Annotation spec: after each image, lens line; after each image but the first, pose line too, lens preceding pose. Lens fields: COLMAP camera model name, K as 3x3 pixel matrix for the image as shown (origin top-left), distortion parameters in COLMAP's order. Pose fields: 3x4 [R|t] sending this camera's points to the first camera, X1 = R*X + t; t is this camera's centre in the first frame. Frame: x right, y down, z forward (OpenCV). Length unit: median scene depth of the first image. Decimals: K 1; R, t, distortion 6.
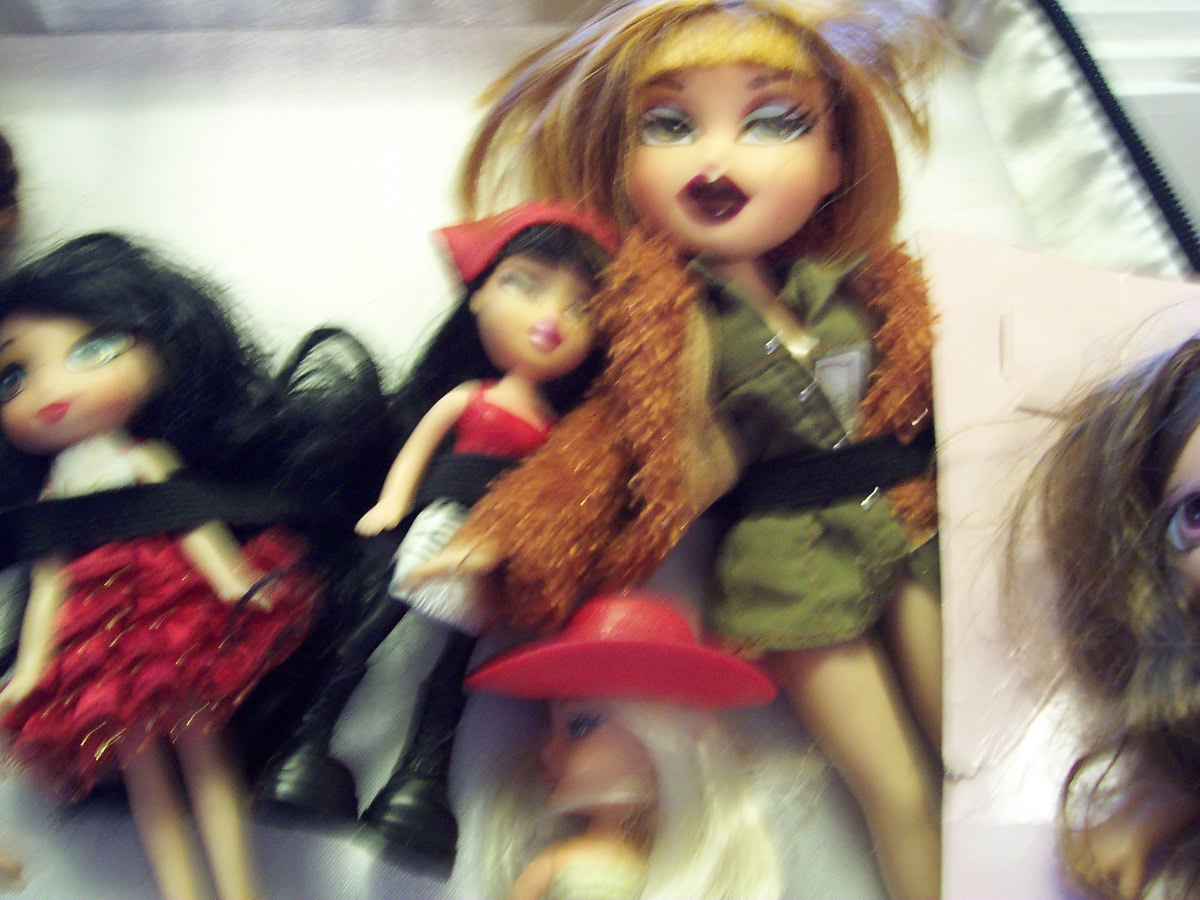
lens RADIAL K [[1320.2, 0, 600.0], [0, 1320.2, 450.0], [0, 0, 1]] dist [-0.219862, -0.004257]
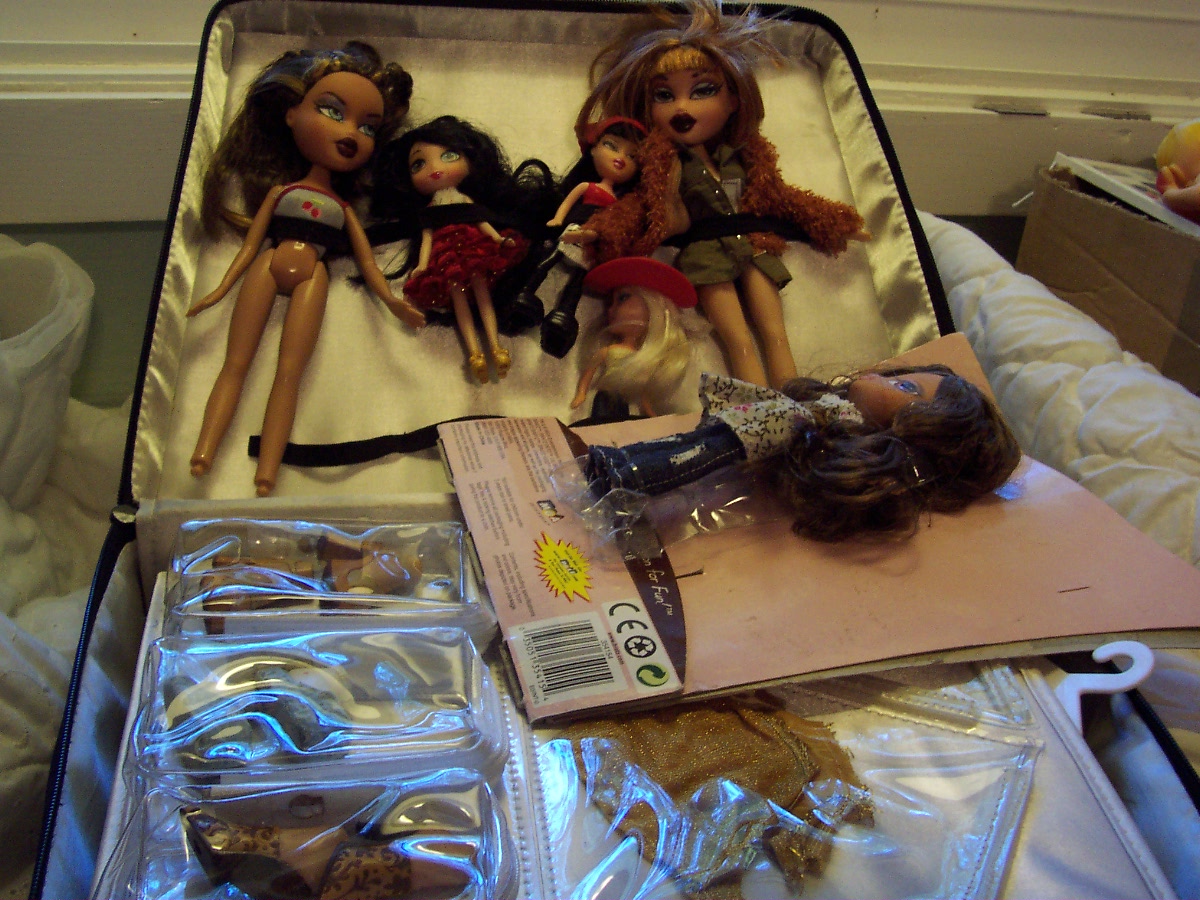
lens RADIAL K [[1283.9, 0, 600.0], [0, 1283.9, 450.0], [0, 0, 1]] dist [-0.329412, -0.021607]
pose [[0.997439, 0.067068, -0.024835, 0.022533], [-0.066461, 0.997489, 0.024484, 0.429322], [0.026414, -0.022771, 0.999392, -1.555937]]
